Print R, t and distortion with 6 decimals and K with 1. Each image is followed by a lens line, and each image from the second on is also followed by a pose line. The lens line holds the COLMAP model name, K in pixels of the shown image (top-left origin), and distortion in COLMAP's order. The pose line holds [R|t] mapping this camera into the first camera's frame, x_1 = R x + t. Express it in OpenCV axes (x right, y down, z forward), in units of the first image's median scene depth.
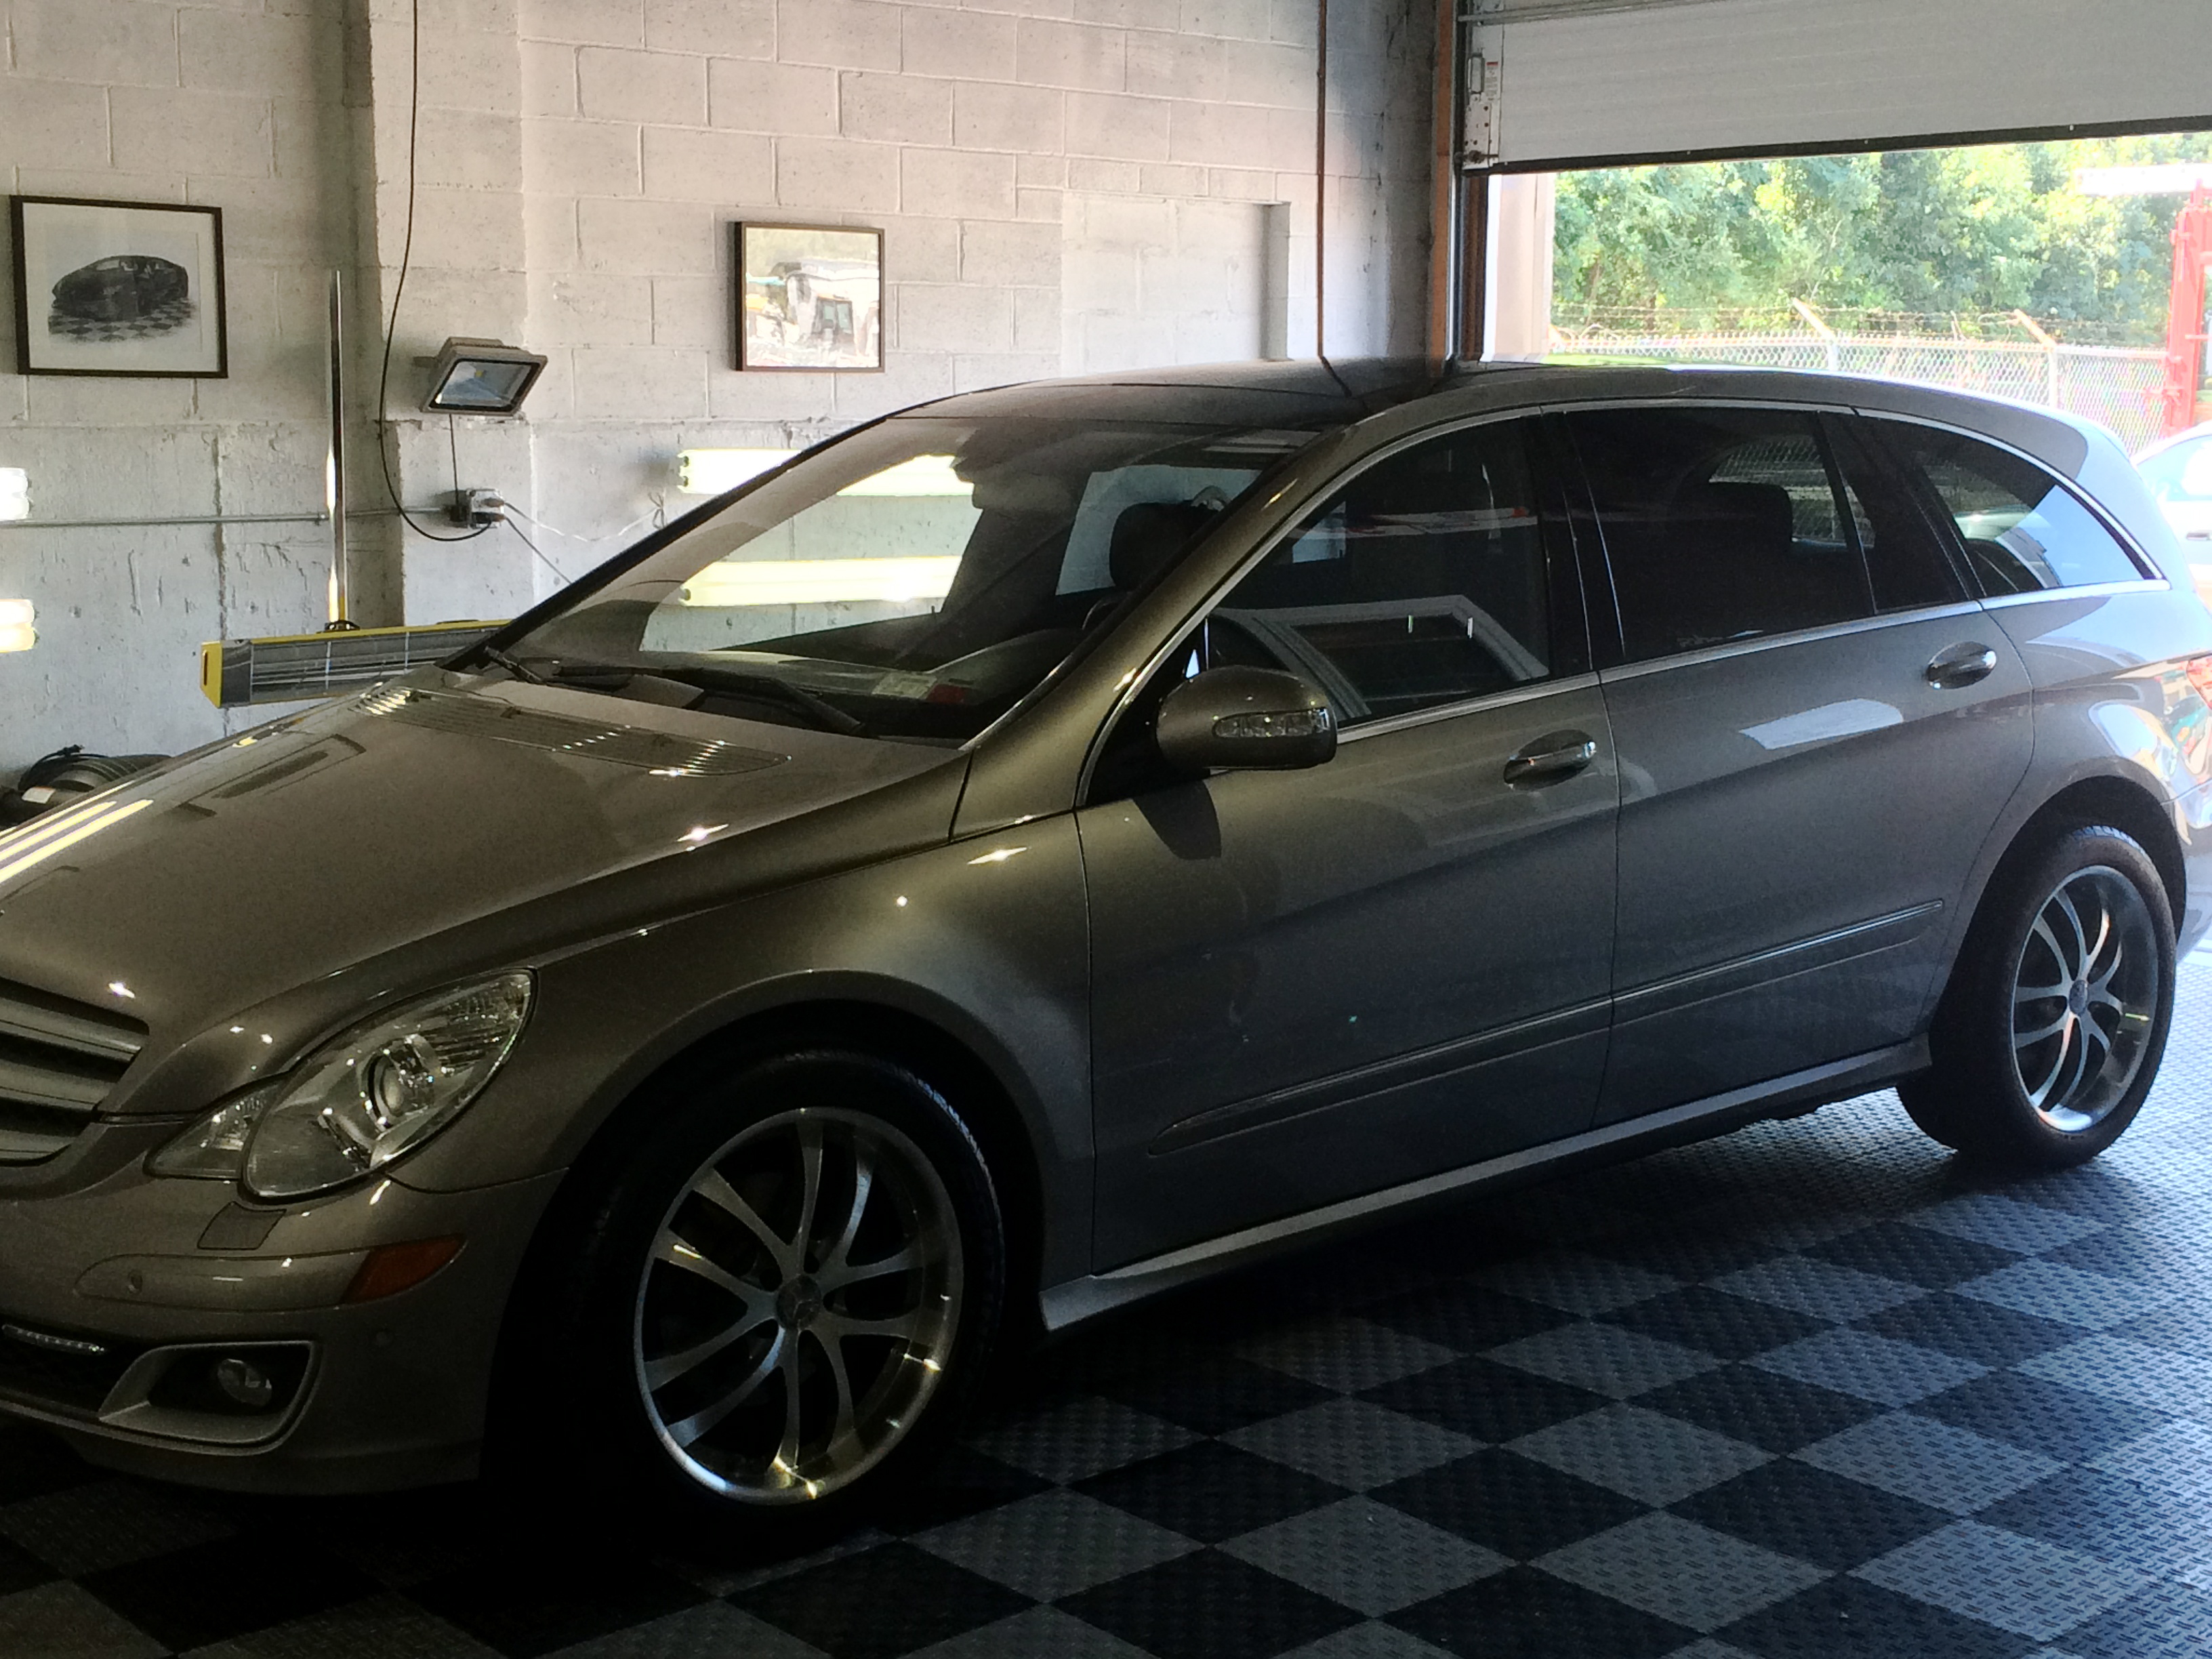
lens RADIAL K [[3068.7, 0, 1108.0], [0, 3068.7, 834.9], [0, 0, 1]] dist [0.082712, 0.000000]
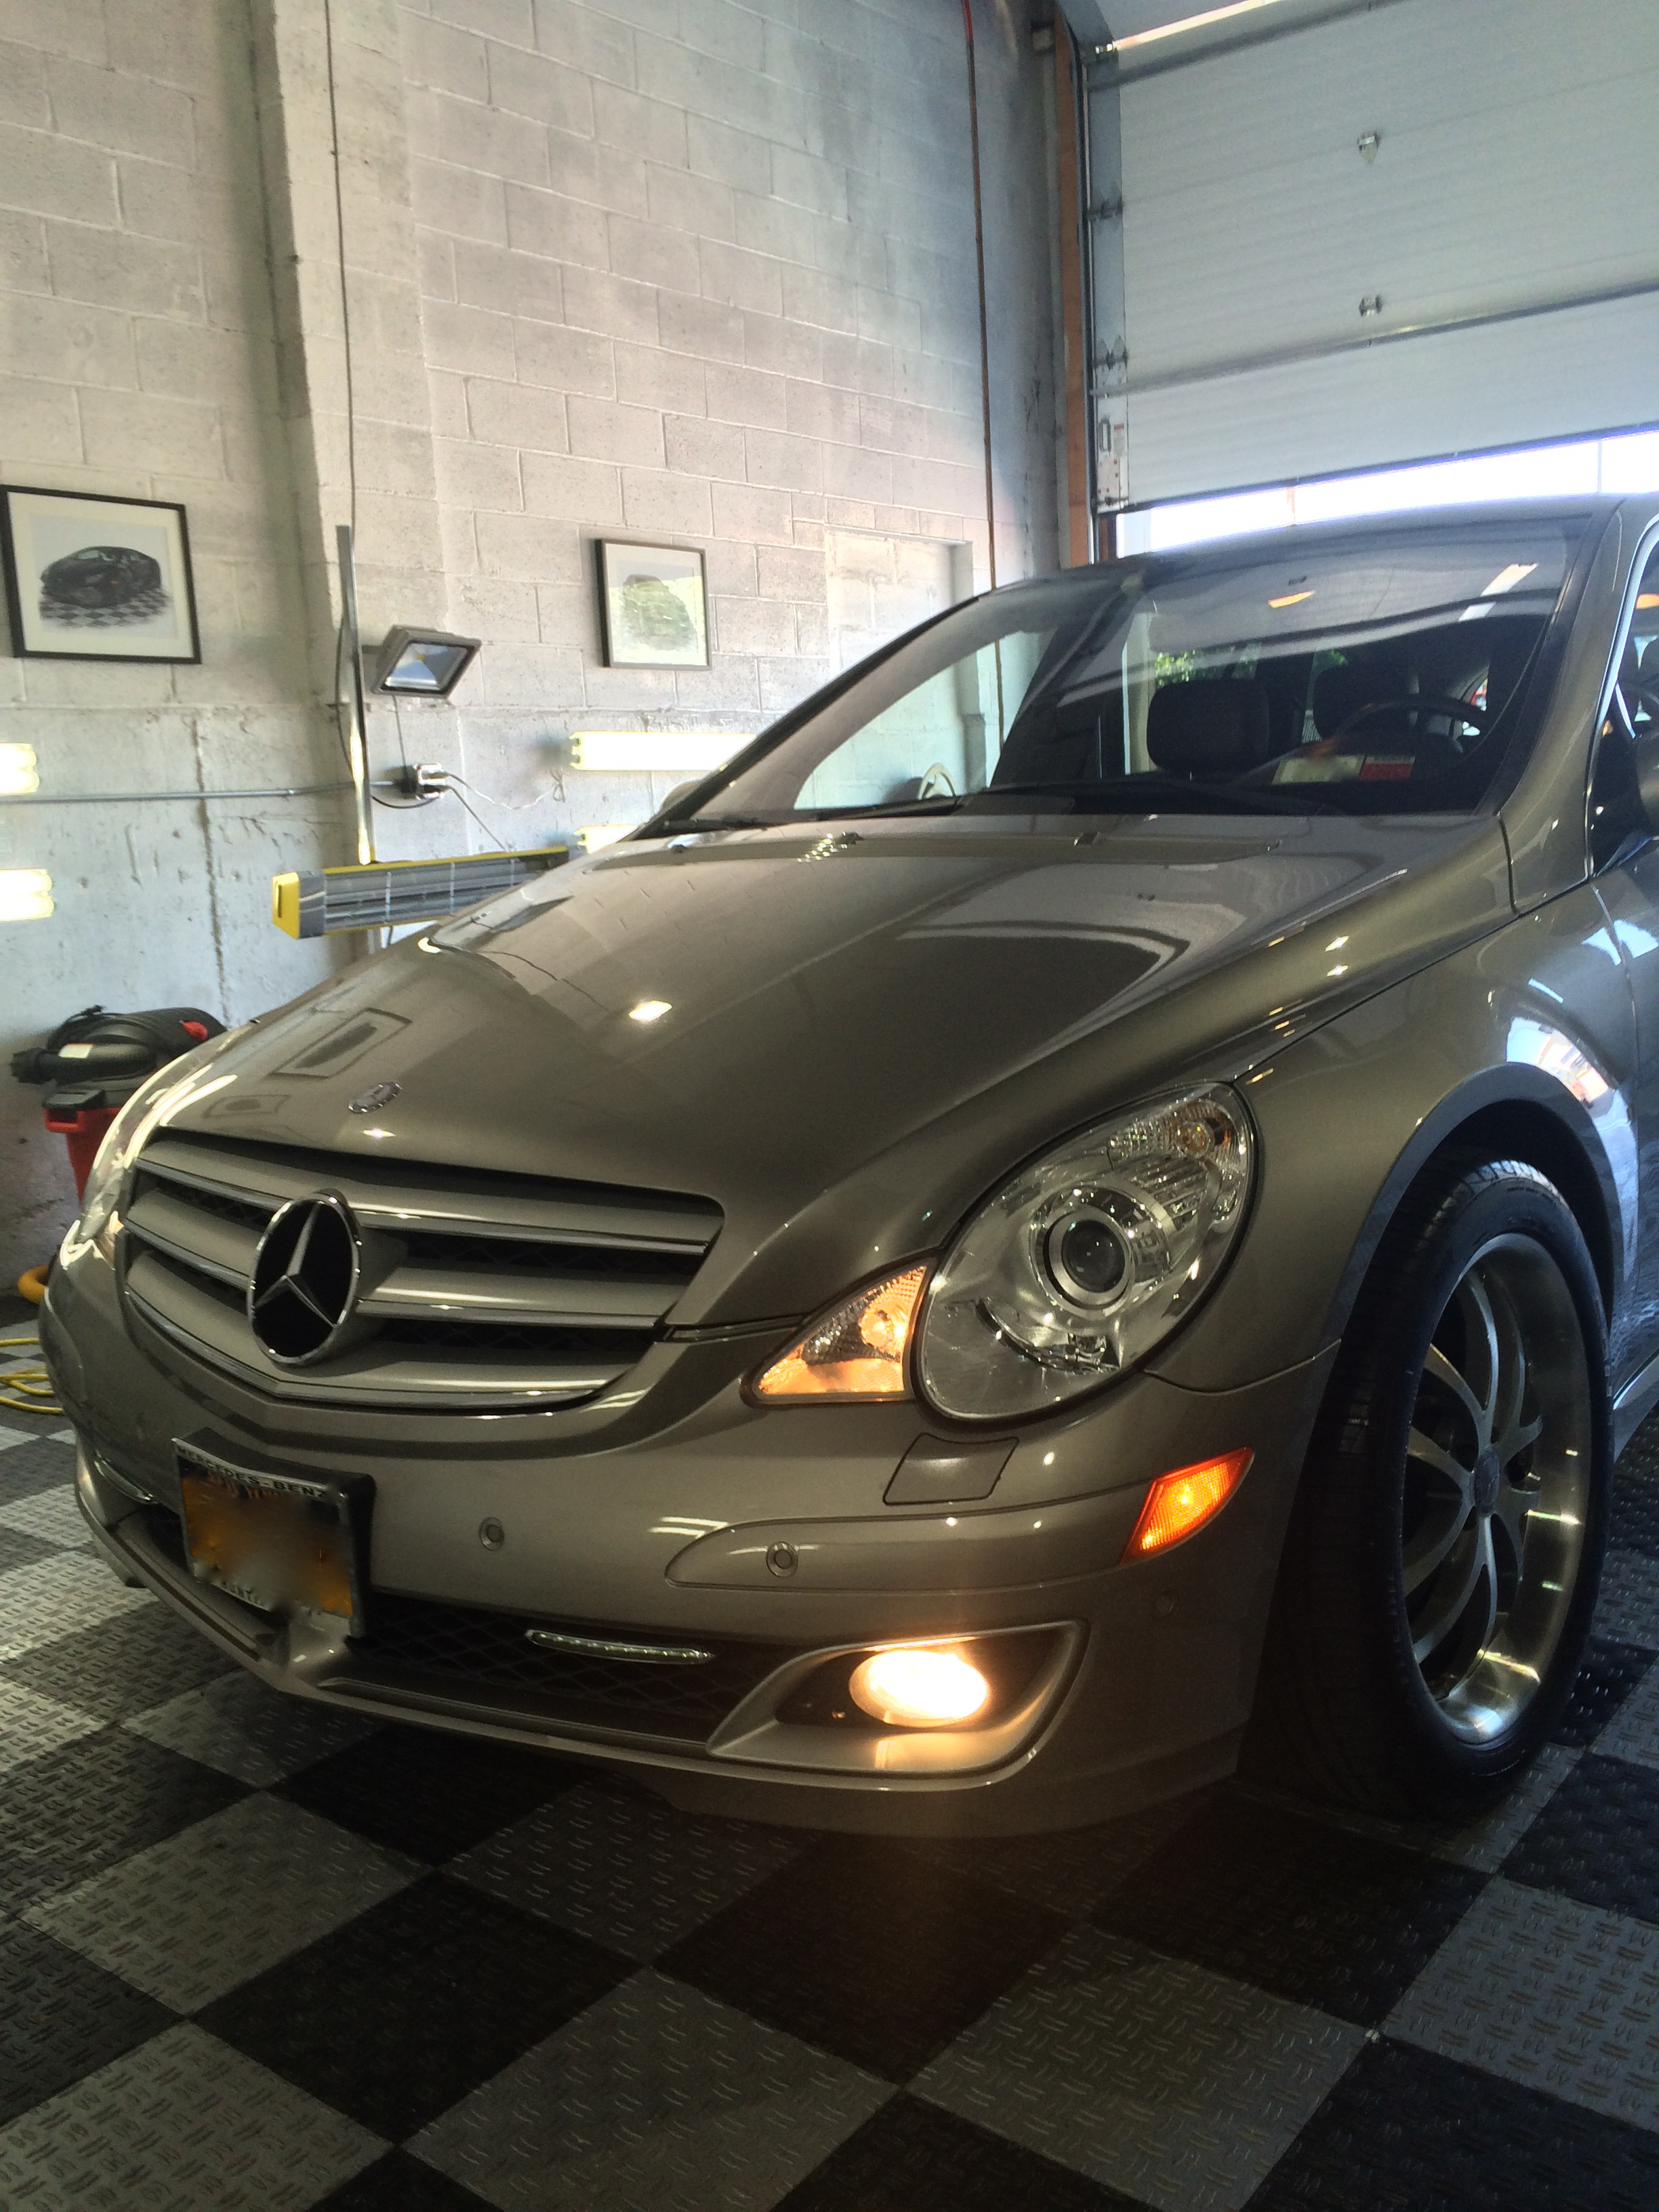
lens RADIAL K [[1920.0, 0, 831.2], [0, 1920.0, 1104.4], [0, 0, 1]] dist [0.077420, -0.071982]
pose [[0.983589, -0.081915, 0.160755, -0.183557], [0.081807, 0.996621, 0.007299, 0.019341], [-0.160810, 0.005972, 0.986967, 0.283665]]
